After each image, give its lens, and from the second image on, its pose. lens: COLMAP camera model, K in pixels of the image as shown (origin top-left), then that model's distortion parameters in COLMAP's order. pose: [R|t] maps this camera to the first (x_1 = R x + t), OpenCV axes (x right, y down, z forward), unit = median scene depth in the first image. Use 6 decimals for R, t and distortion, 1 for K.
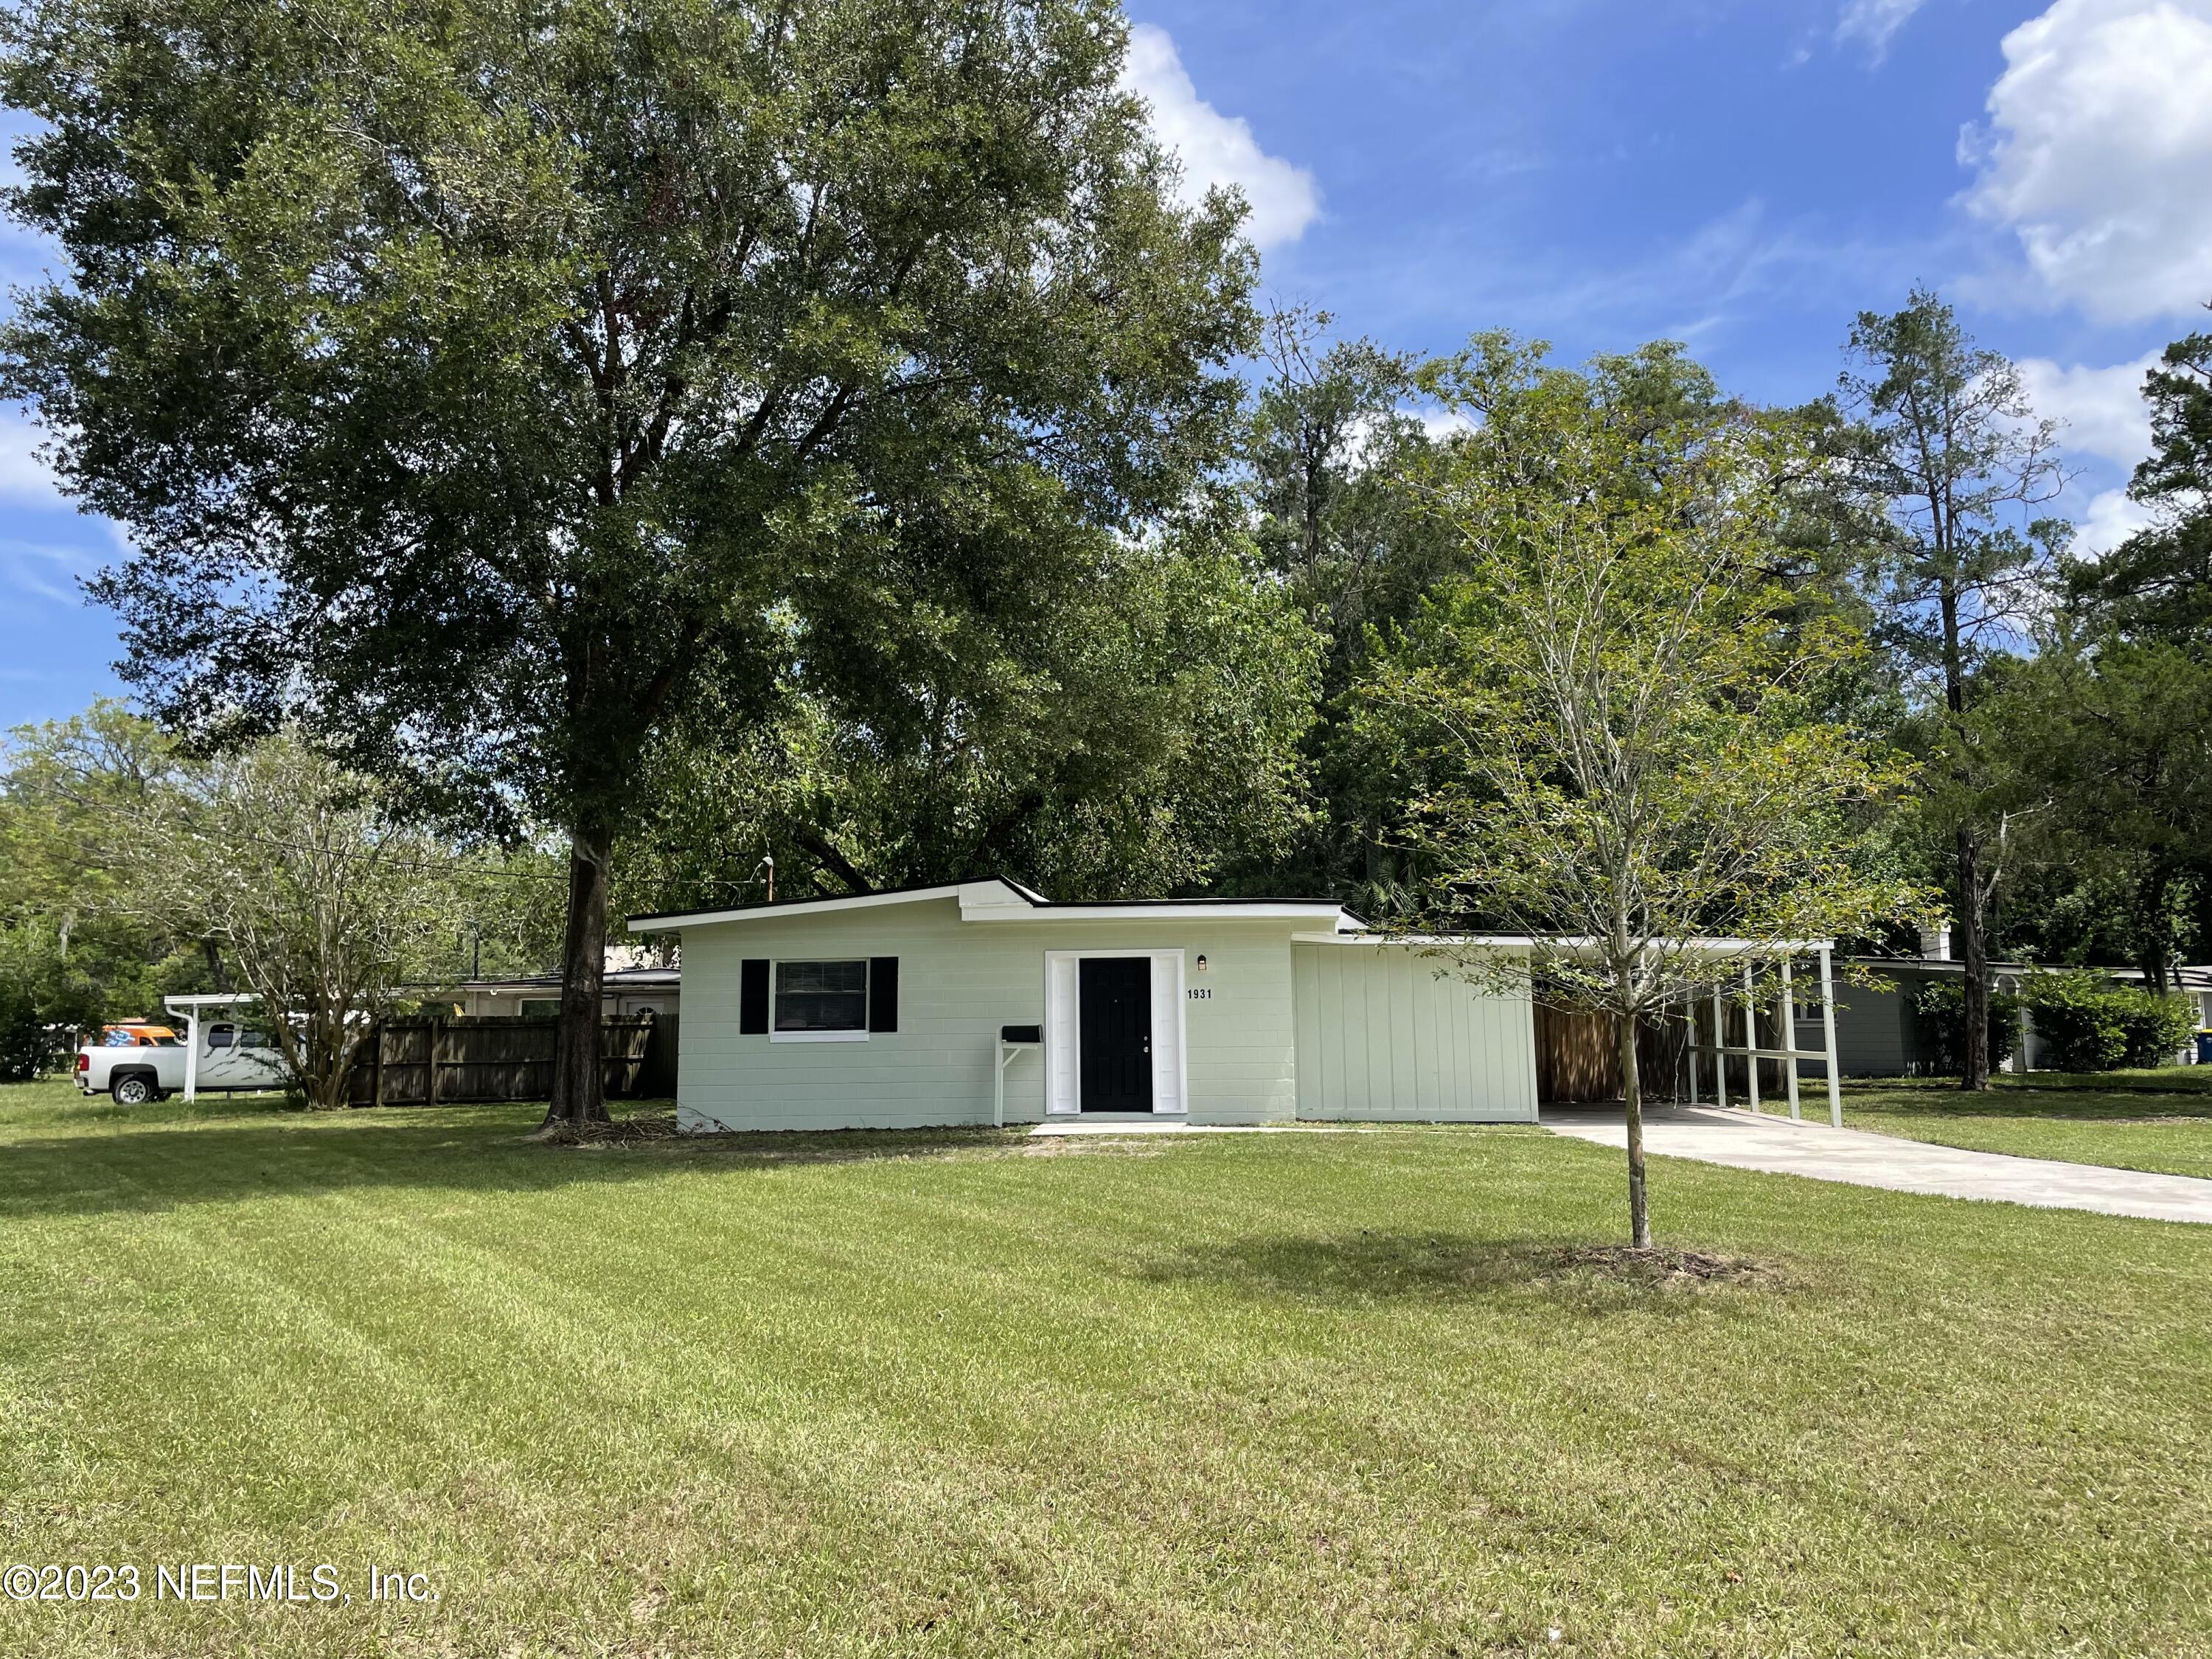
lens RADIAL K [[1635.9, 0, 1098.8], [0, 1635.9, 791.3], [0, 0, 1]] dist [0.092769, -0.119429]
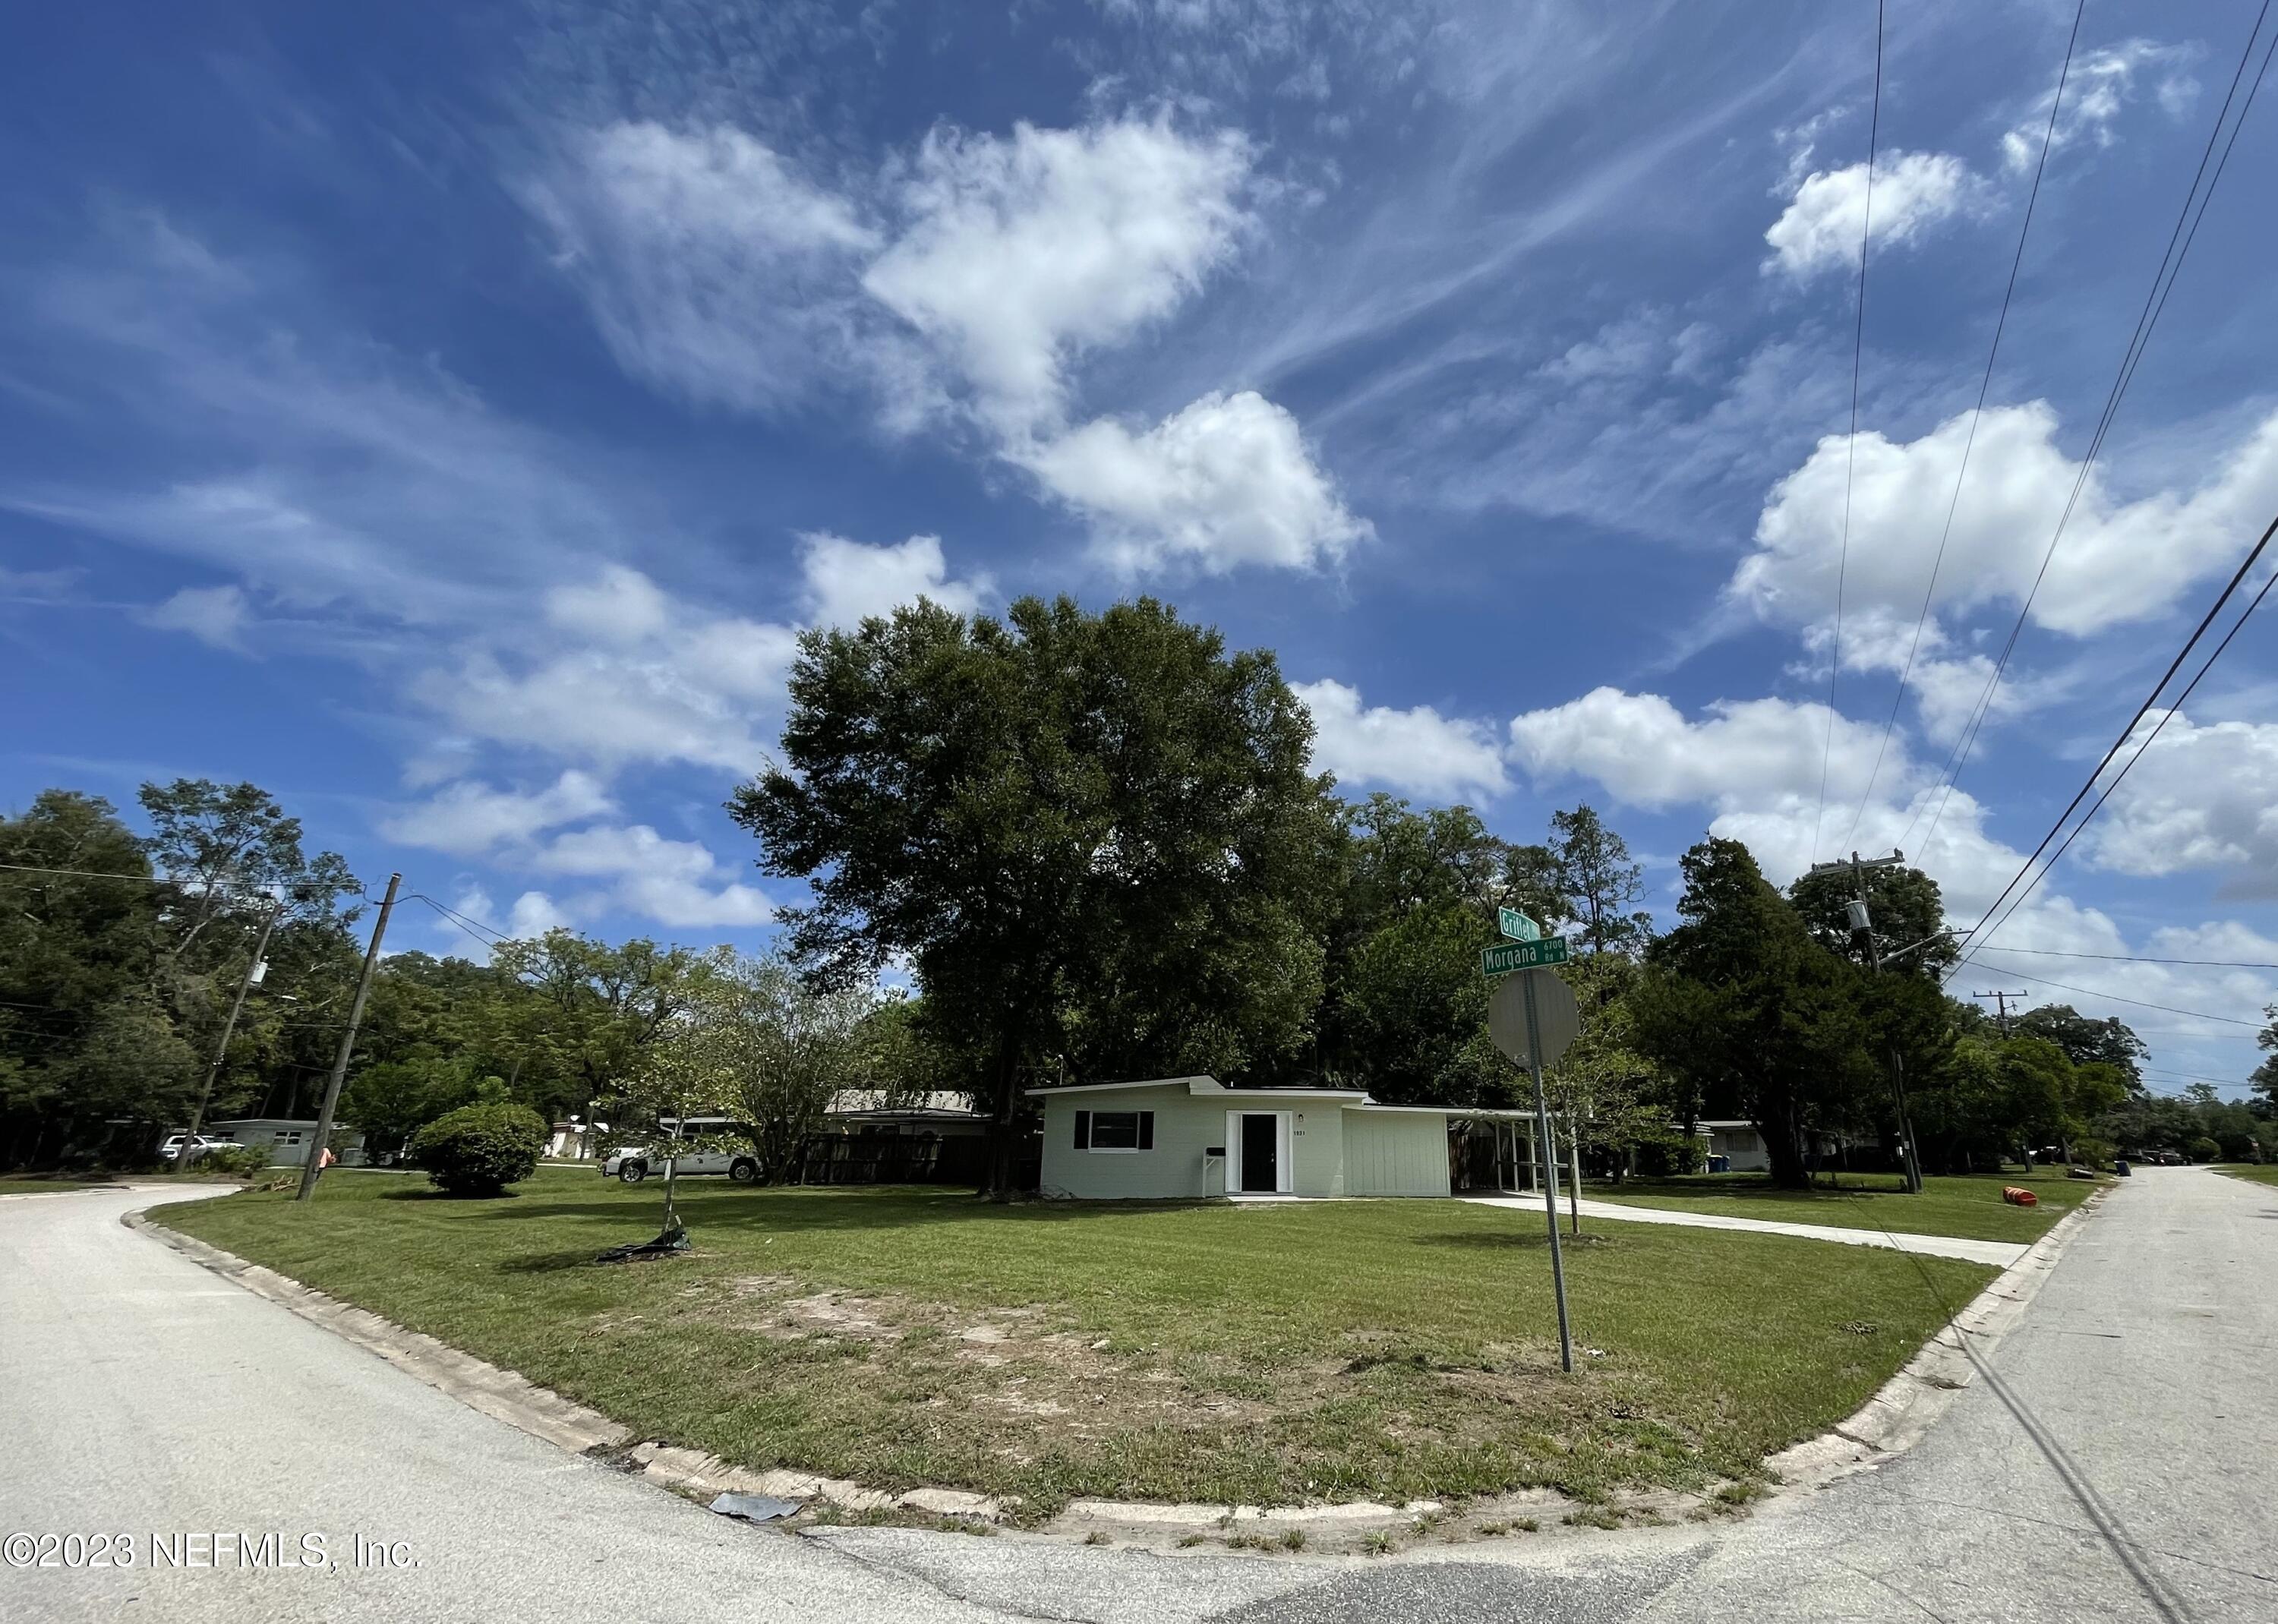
lens RADIAL K [[985.9, 0, 1243.9], [0, 985.9, 816.5], [0, 0, 1]] dist [-0.001031, -0.000118]
pose [[0.985270, 0.069421, 0.156280, -0.231181], [-0.040403, 0.982519, -0.181724, -0.043260], [-0.166164, 0.172733, 0.970852, -0.291097]]
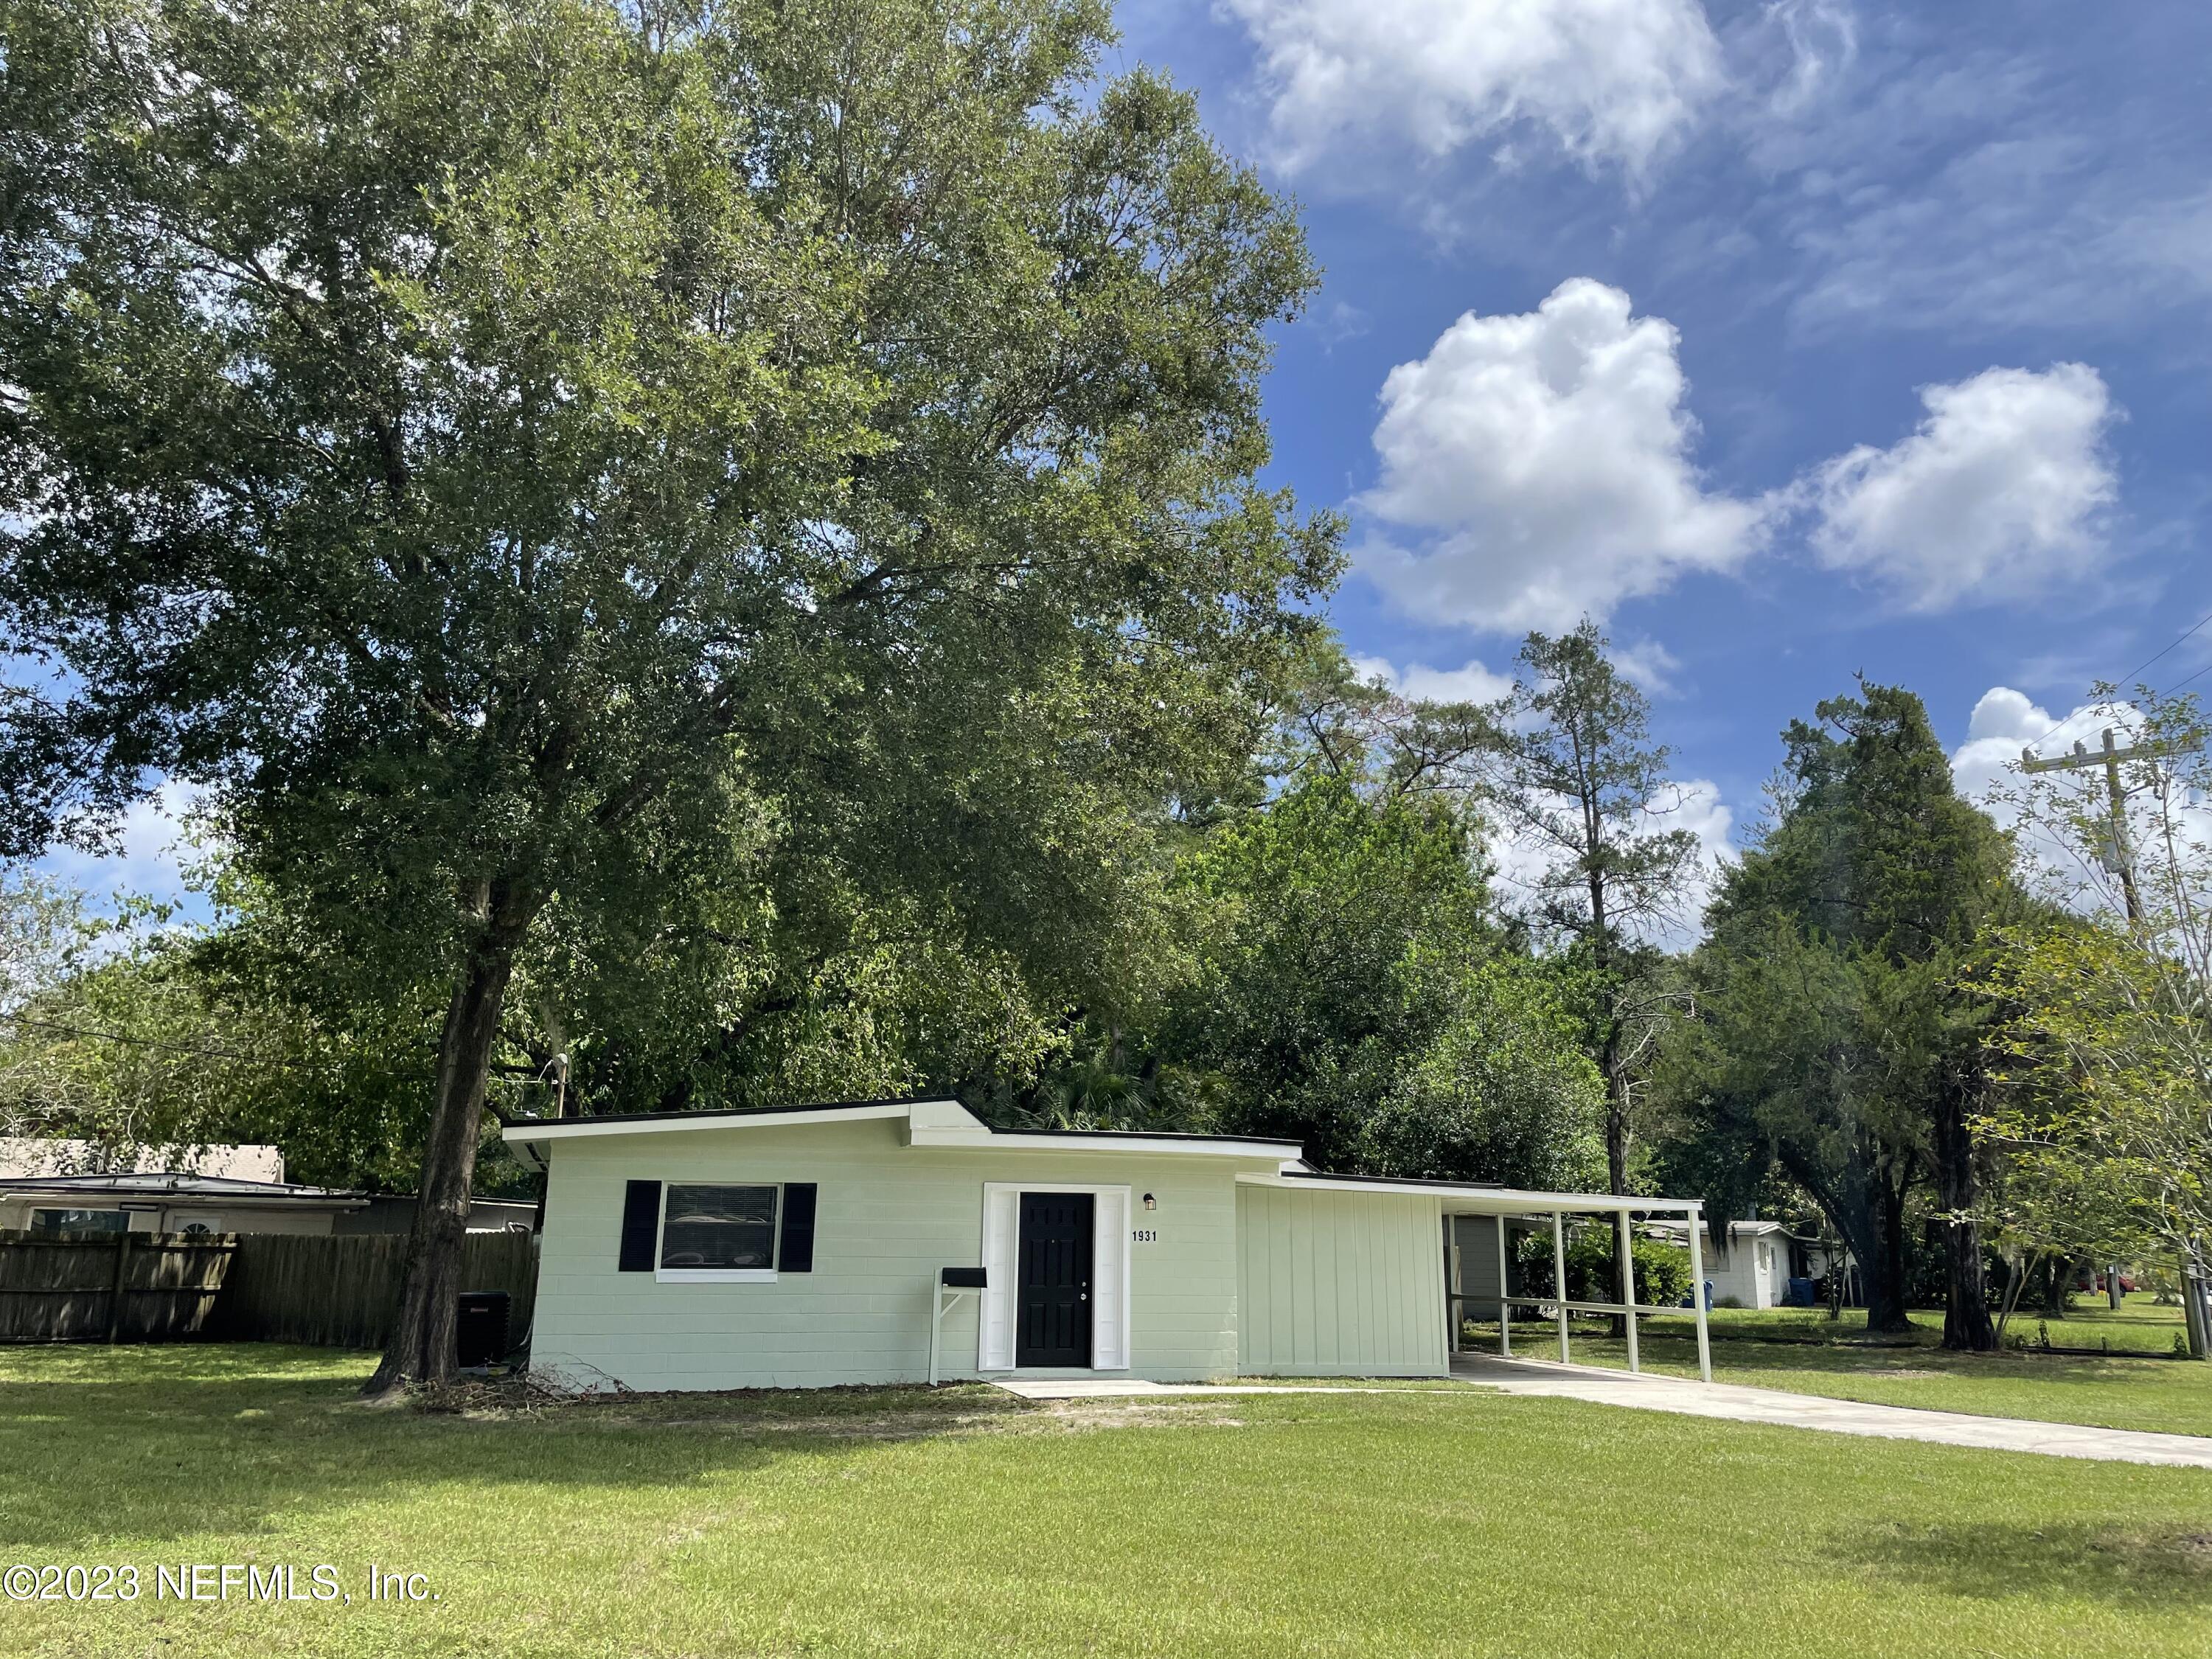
lens RADIAL K [[1635.9, 0, 1098.8], [0, 1635.9, 791.3], [0, 0, 1]] dist [0.092769, -0.119429]
pose [[0.927789, 0.122006, 0.352592, -0.320390], [-0.075756, 0.986939, -0.142169, 0.007593], [-0.365333, 0.105192, 0.924915, 0.105367]]
